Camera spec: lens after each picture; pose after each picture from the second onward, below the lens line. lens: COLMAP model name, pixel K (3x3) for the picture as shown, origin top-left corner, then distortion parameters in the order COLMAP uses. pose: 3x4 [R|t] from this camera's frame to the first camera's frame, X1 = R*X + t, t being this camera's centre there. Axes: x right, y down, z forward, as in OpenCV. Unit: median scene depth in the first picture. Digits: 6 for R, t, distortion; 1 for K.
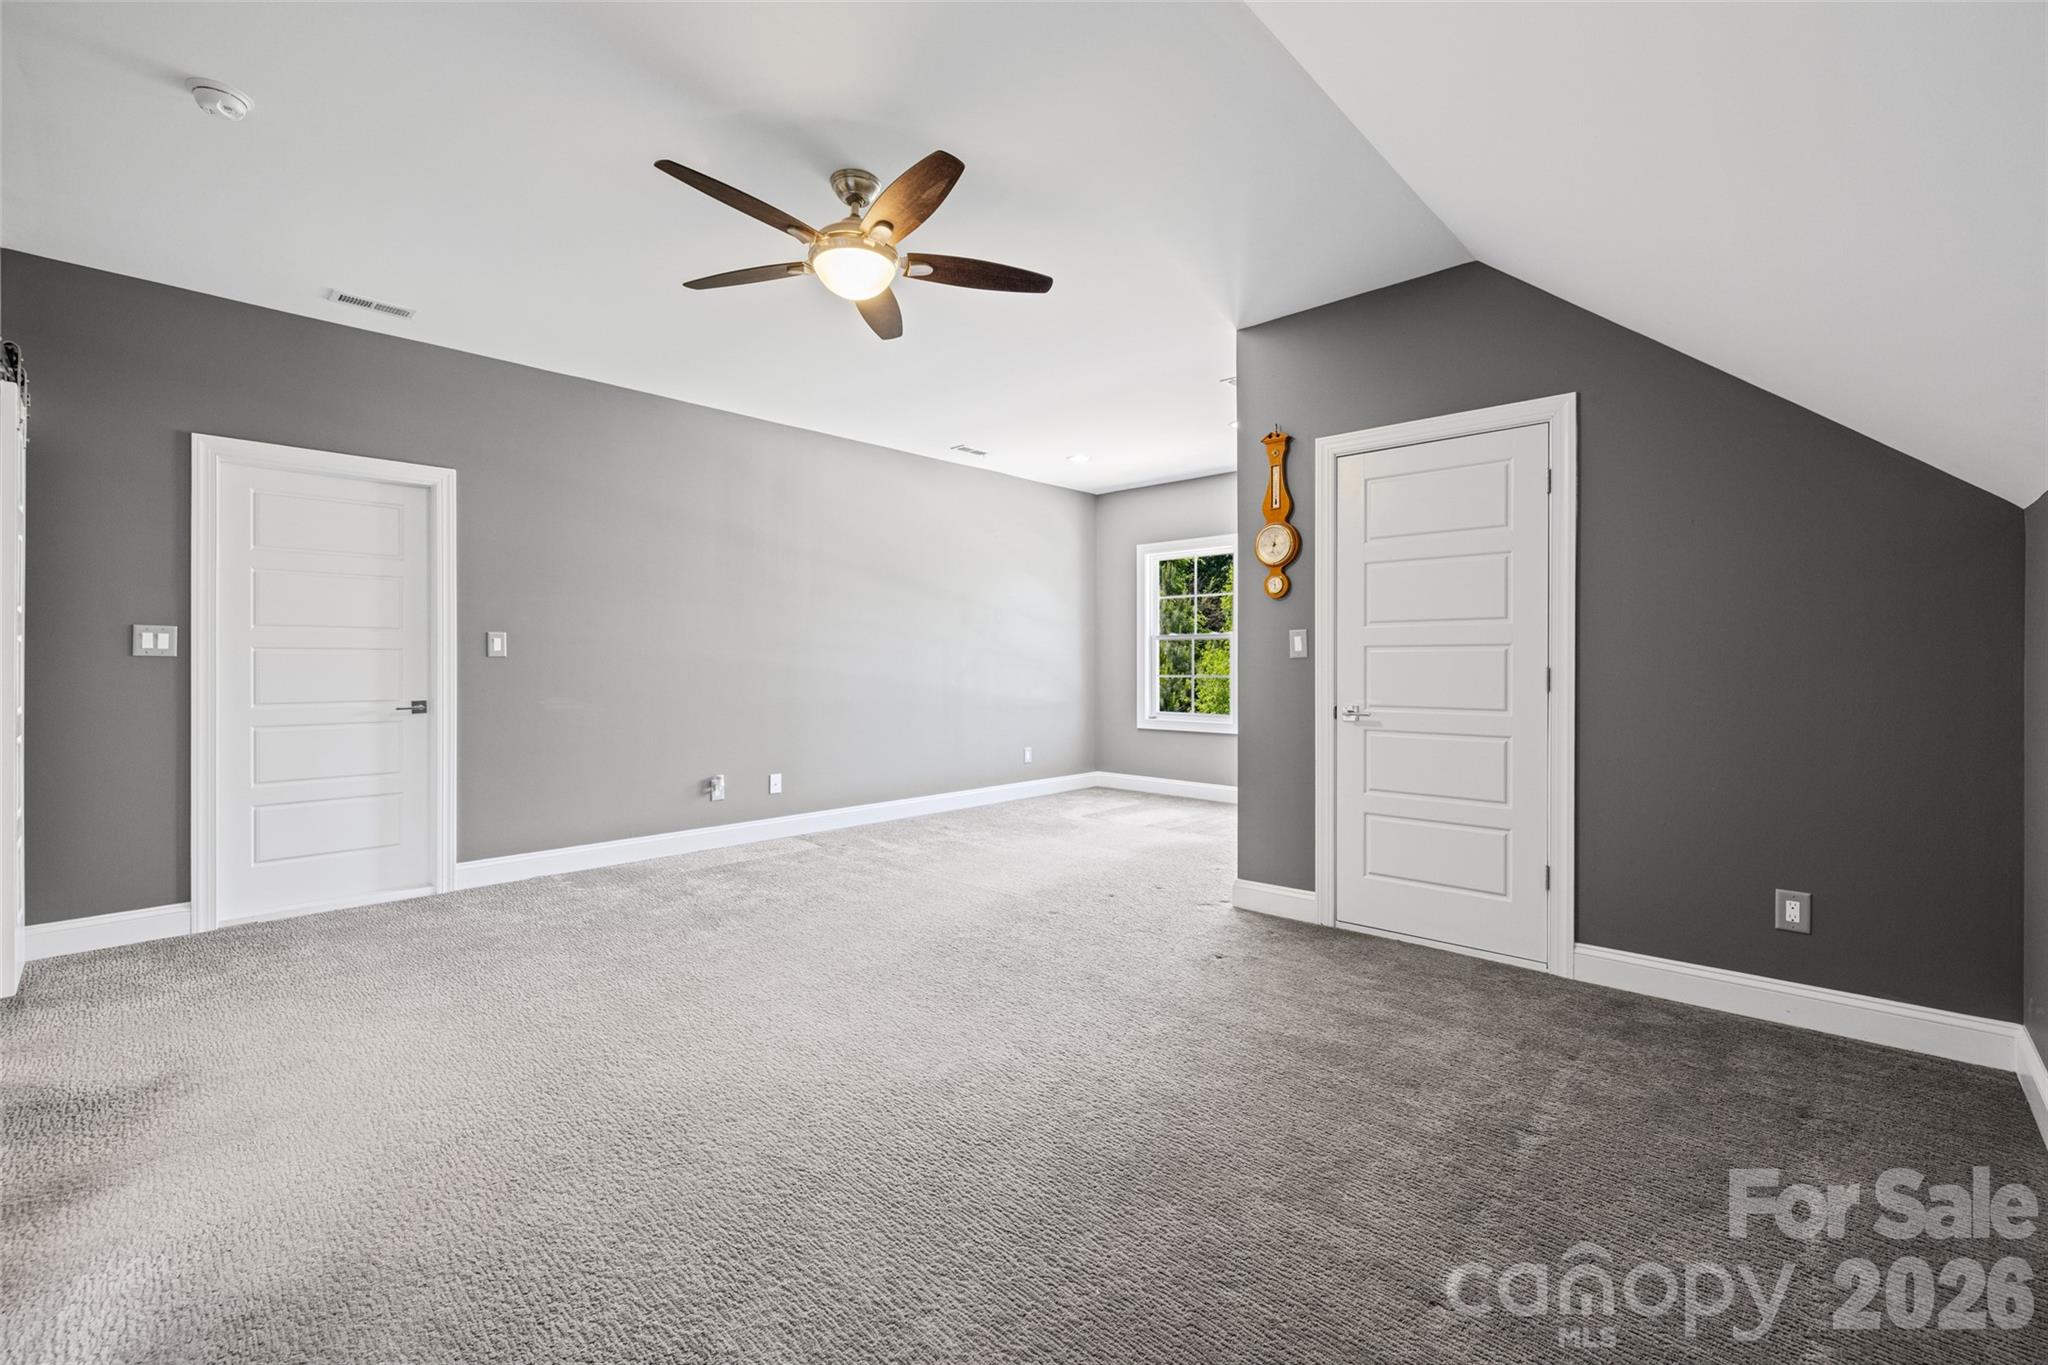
lens RADIAL K [[881.7, 0, 1018.0], [0, 881.7, 667.5], [0, 0, 1]] dist [-0.002155, 0.000023]
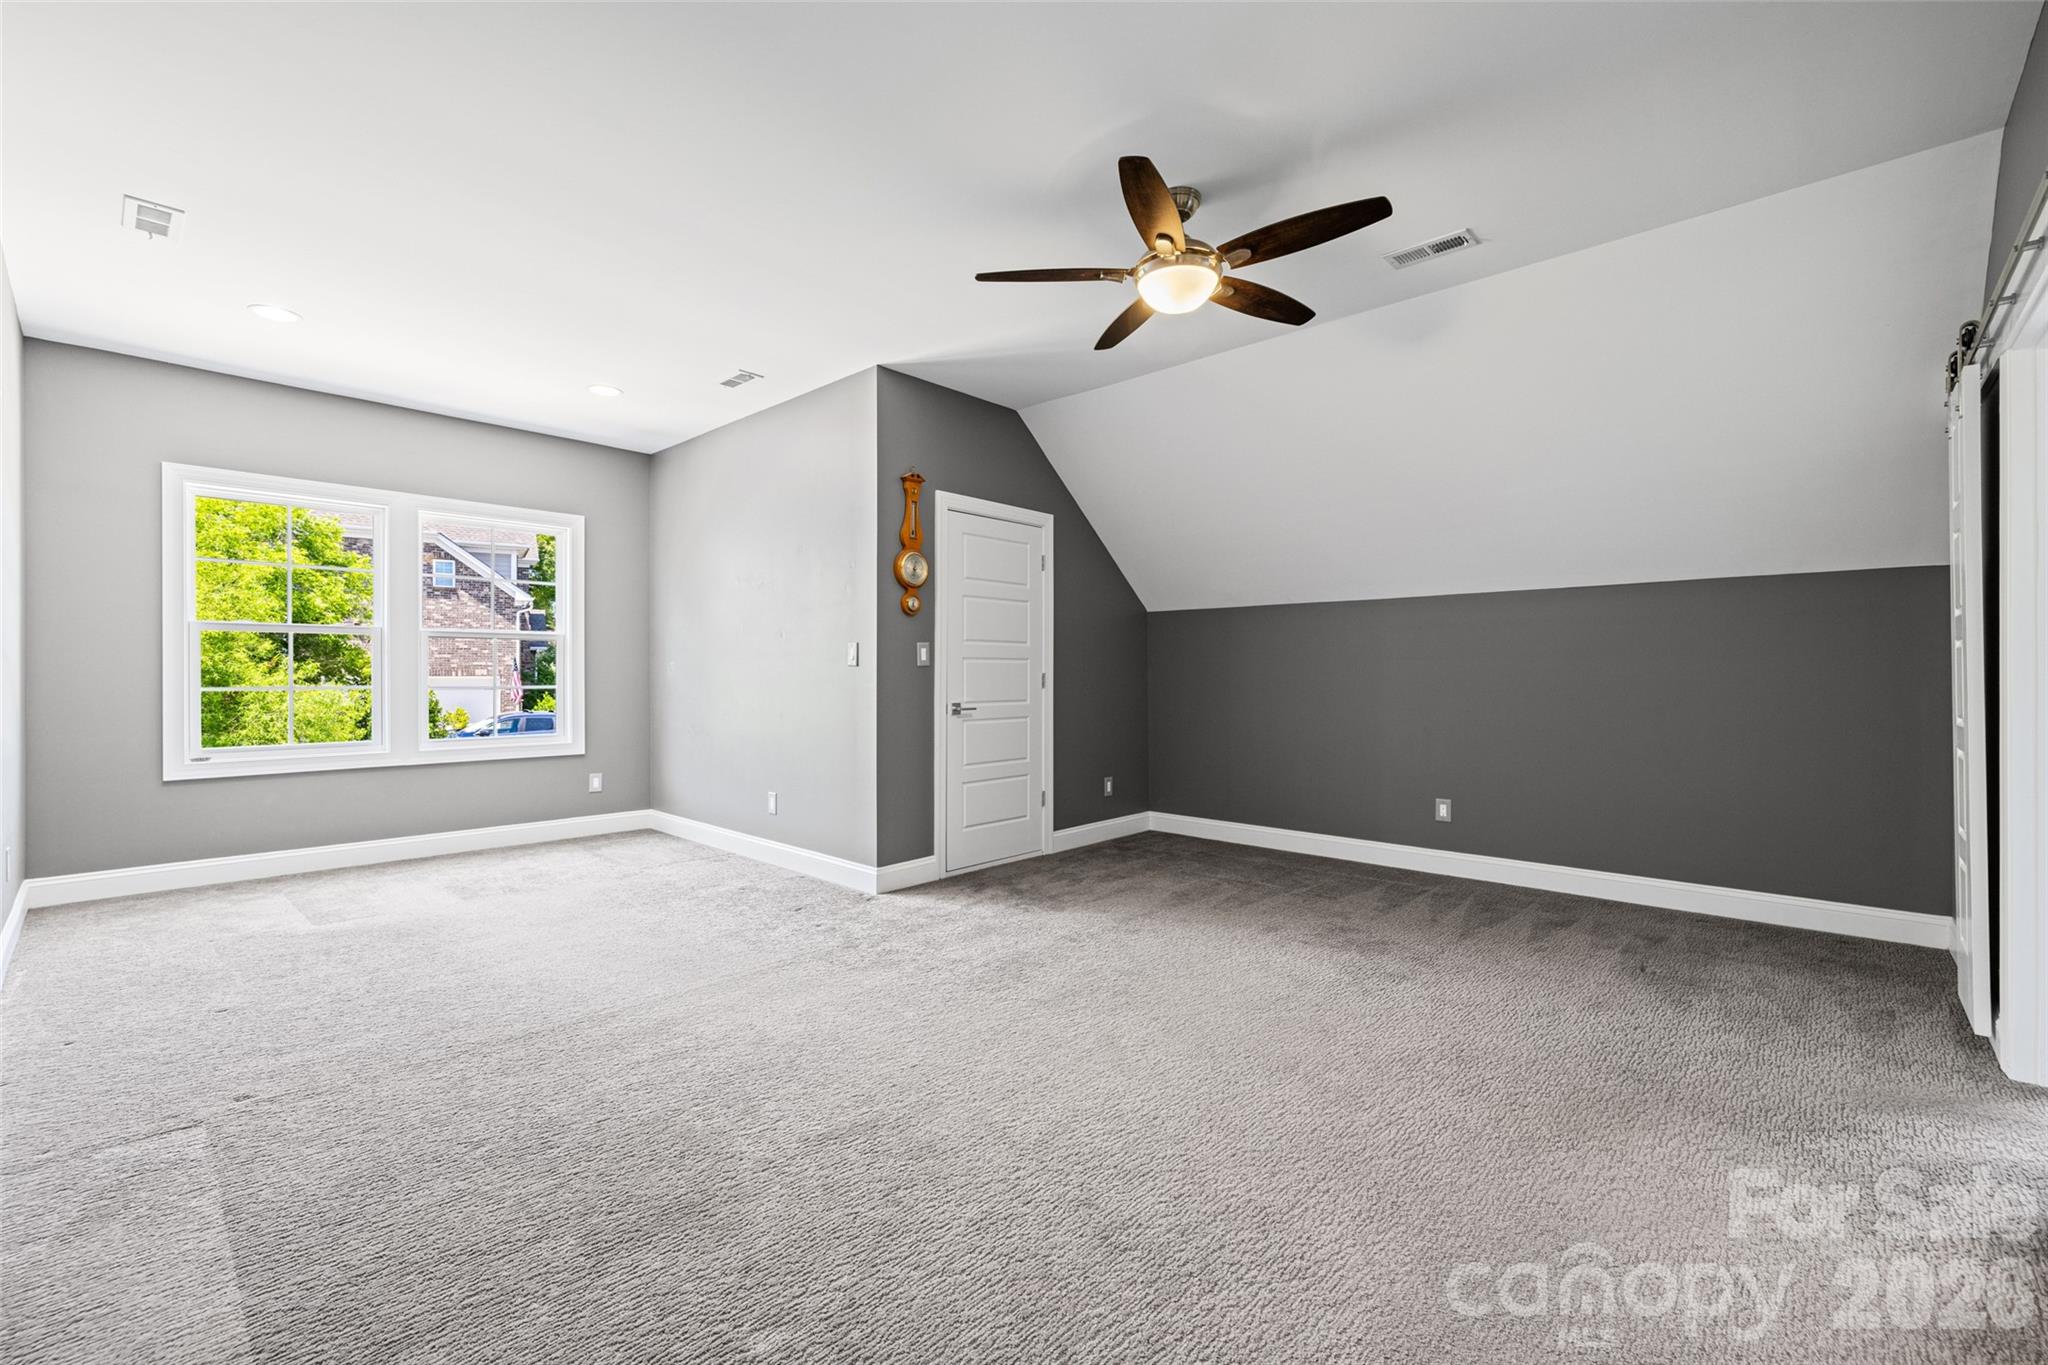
lens RADIAL K [[881.7, 0, 1017.7], [0, 881.7, 680.6], [0, 0, 1]] dist [-0.002155, 0.000023]
pose [[-0.027274, -0.010819, 0.999569, -0.893144], [0.002442, 0.999938, 0.010890, -0.003551], [-0.999625, 0.002738, -0.027246, 0.908871]]
